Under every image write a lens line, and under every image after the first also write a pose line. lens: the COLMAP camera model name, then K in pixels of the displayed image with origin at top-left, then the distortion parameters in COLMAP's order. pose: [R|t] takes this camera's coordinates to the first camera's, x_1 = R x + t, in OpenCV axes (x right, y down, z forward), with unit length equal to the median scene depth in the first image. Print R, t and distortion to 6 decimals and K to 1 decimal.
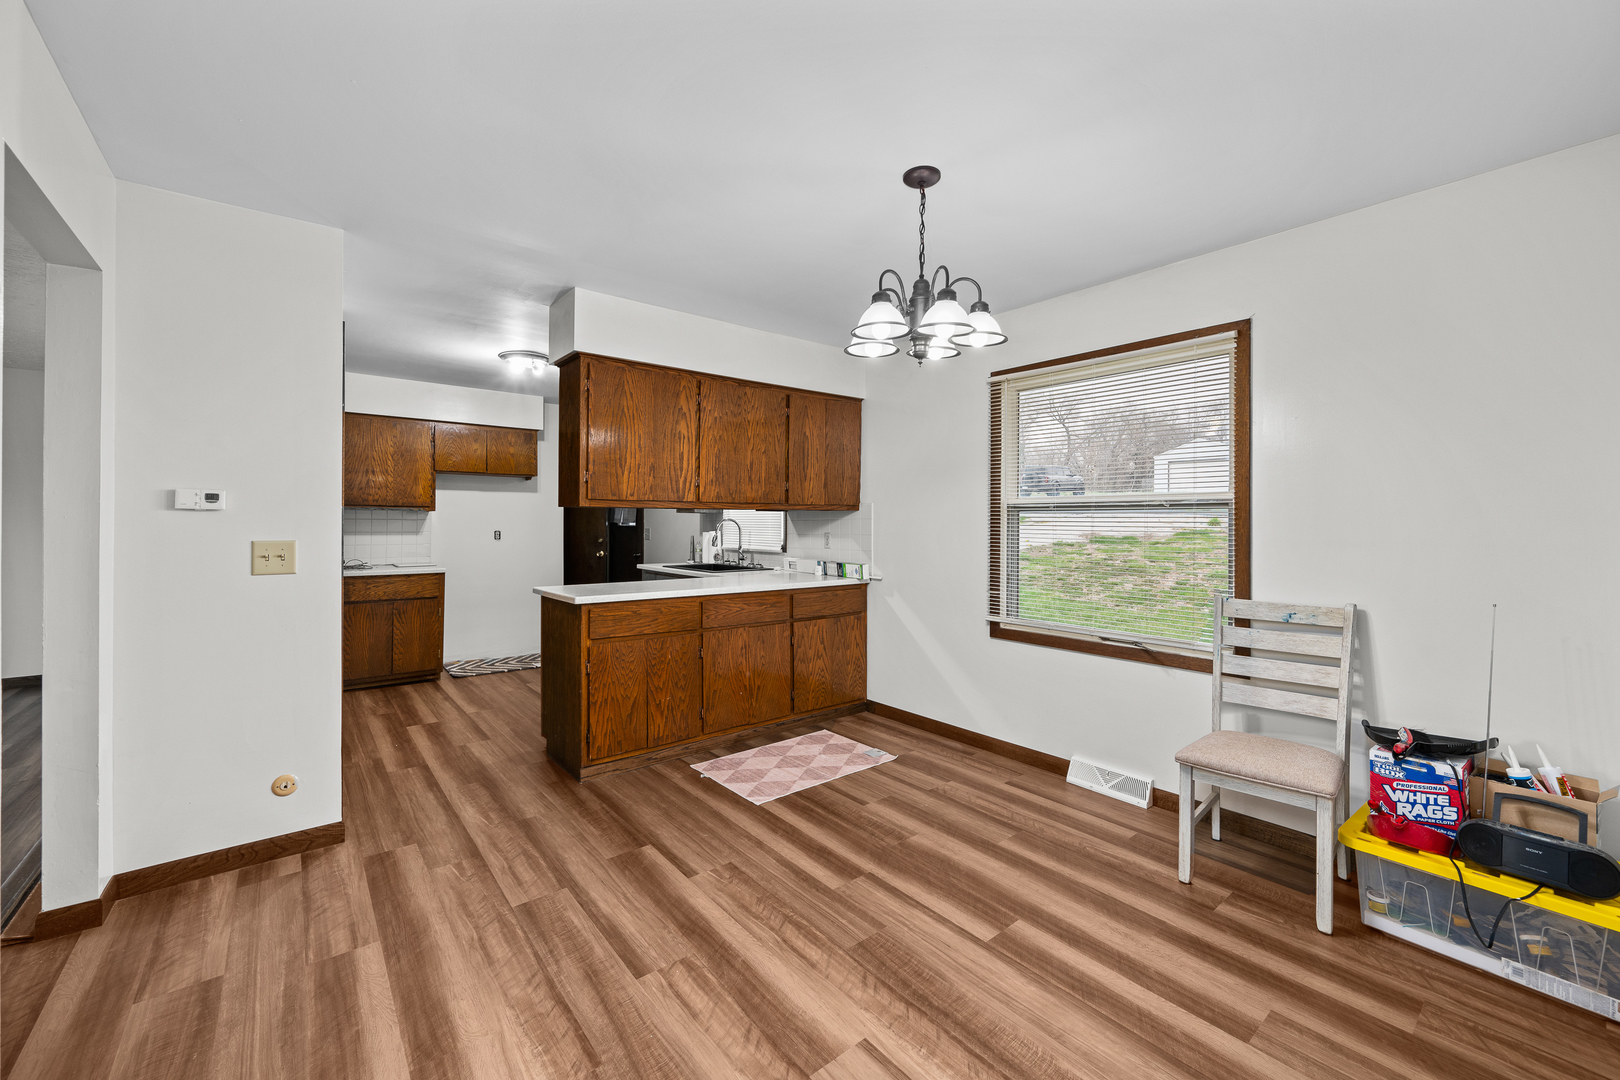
lens RADIAL K [[643.5, 0, 815.1], [0, 643.5, 528.0], [0, 0, 1]] dist [-0.000914, 0.001198]
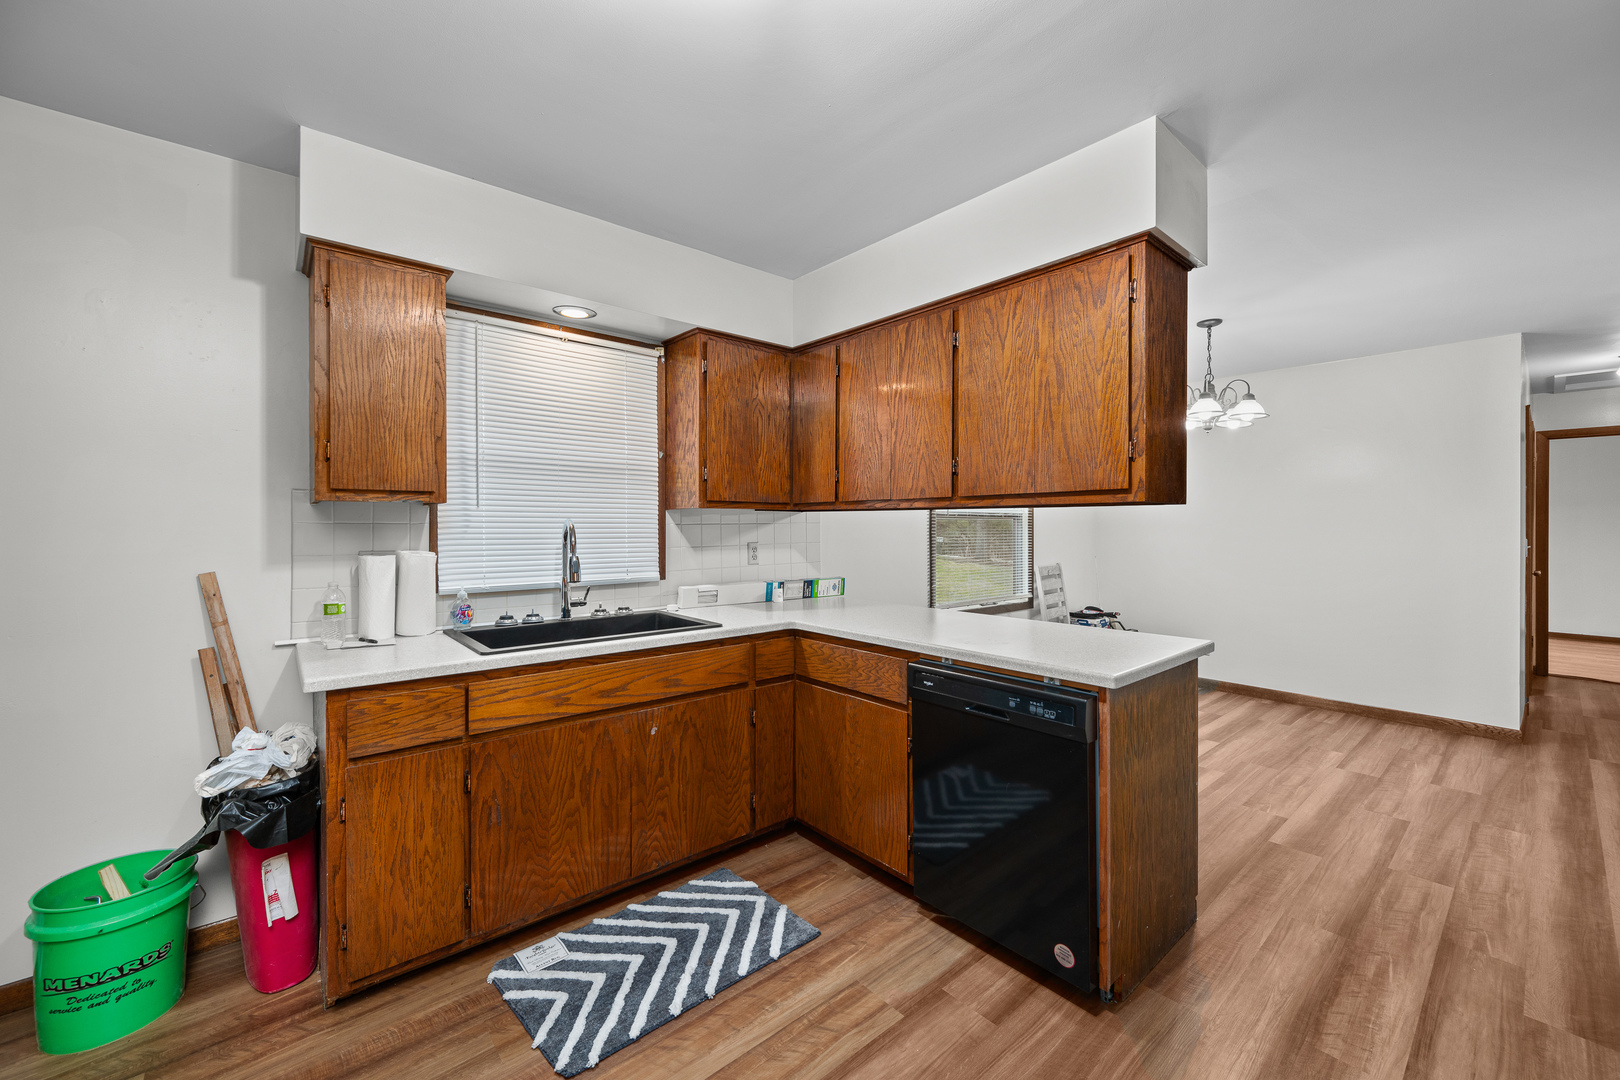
lens RADIAL K [[643.5, 0, 816.0], [0, 643.5, 533.9], [0, 0, 1]] dist [-0.000914, 0.001198]
pose [[-0.029765, -0.015697, 0.999434, -1.277327], [0.006559, 0.999852, 0.015899, -0.022830], [-0.999535, 0.007029, -0.029657, 1.776497]]
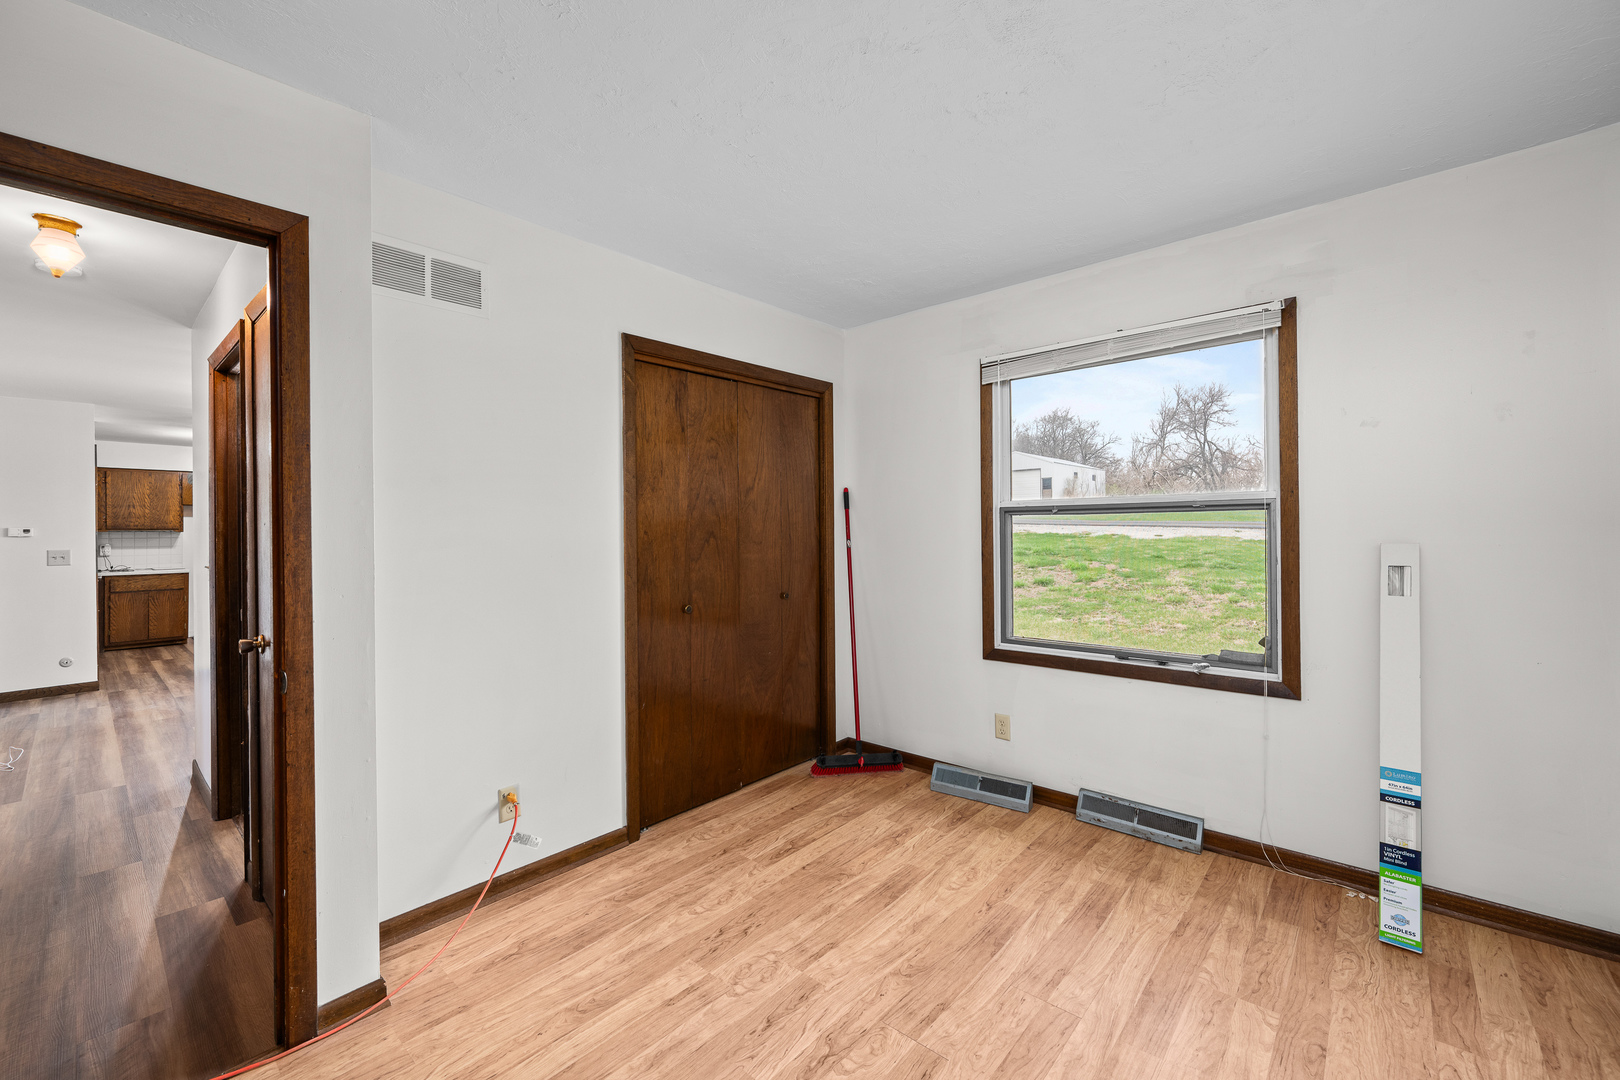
lens RADIAL K [[643.5, 0, 781.9], [0, 643.5, 535.7], [0, 0, 1]] dist [-0.000914, 0.001198]
pose [[0.989228, -0.016479, 0.145451, 1.294485], [0.016640, 0.999862, 0.000114, 0.012184], [-0.145433, 0.002308, 0.989365, -1.548529]]
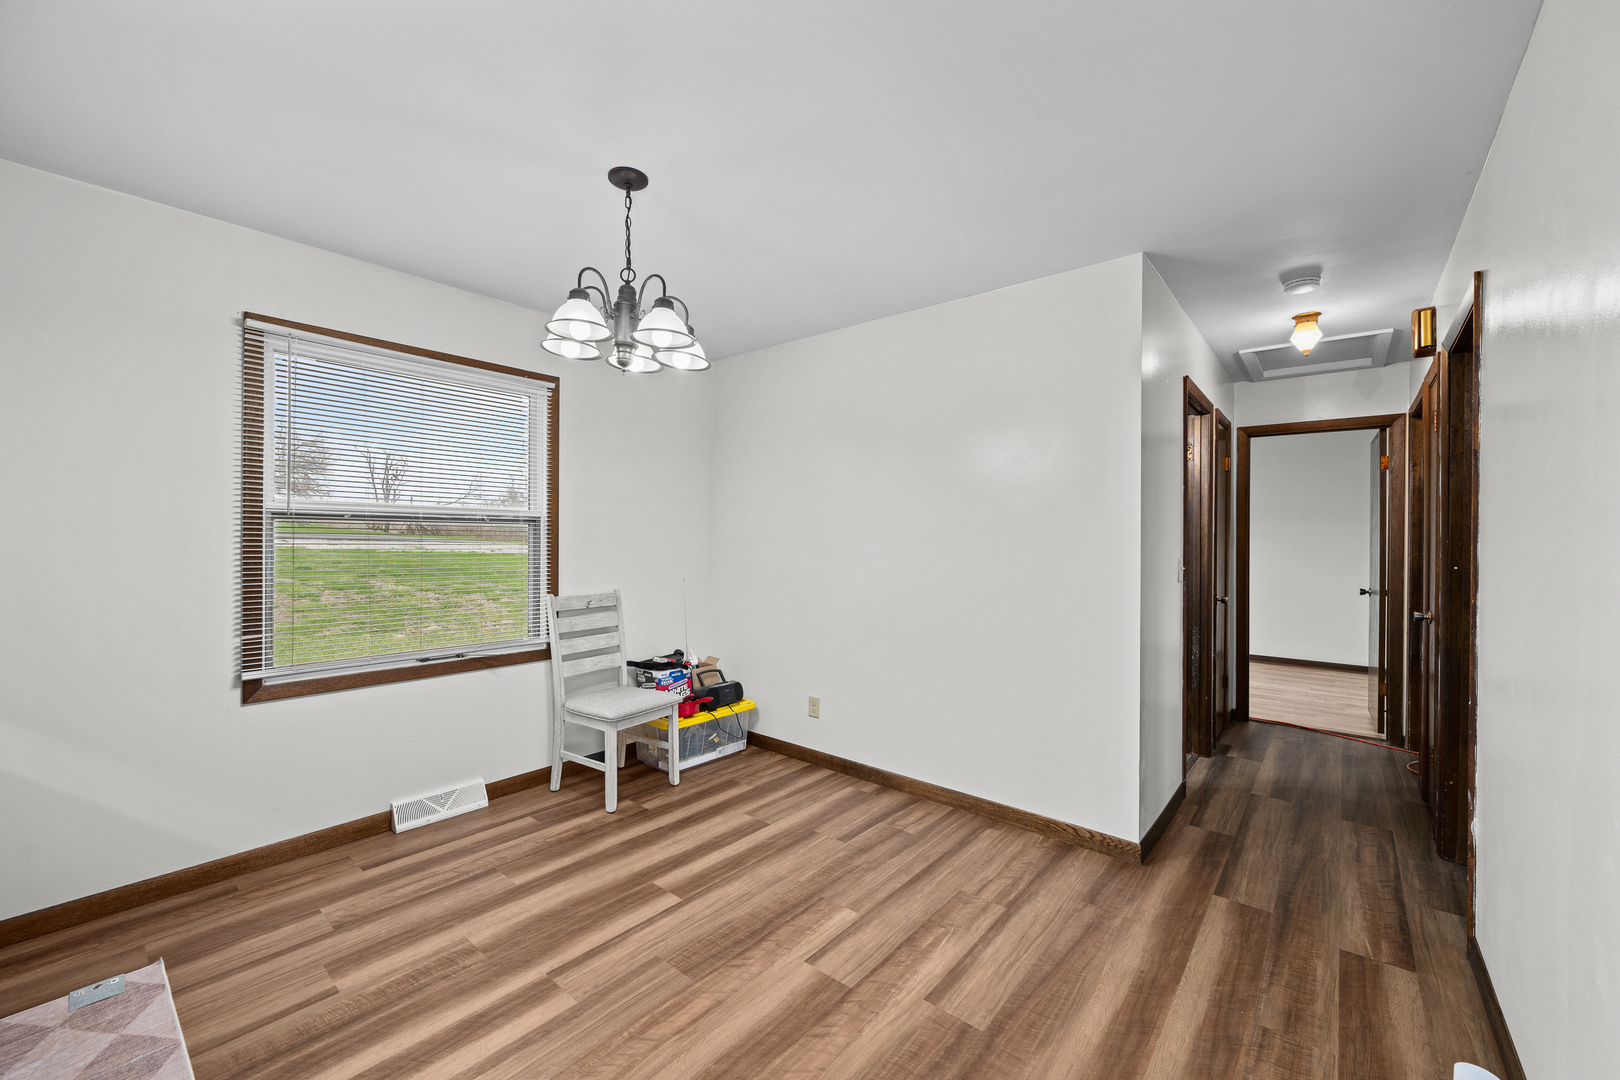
lens RADIAL K [[643.5, 0, 808.1], [0, 643.5, 545.2], [0, 0, 1]] dist [-0.000914, 0.001198]
pose [[-0.187517, -0.015430, 0.982140, -0.707452], [-0.001521, 0.999880, 0.015418, -0.012172], [-0.982260, 0.001397, -0.187518, 0.774260]]
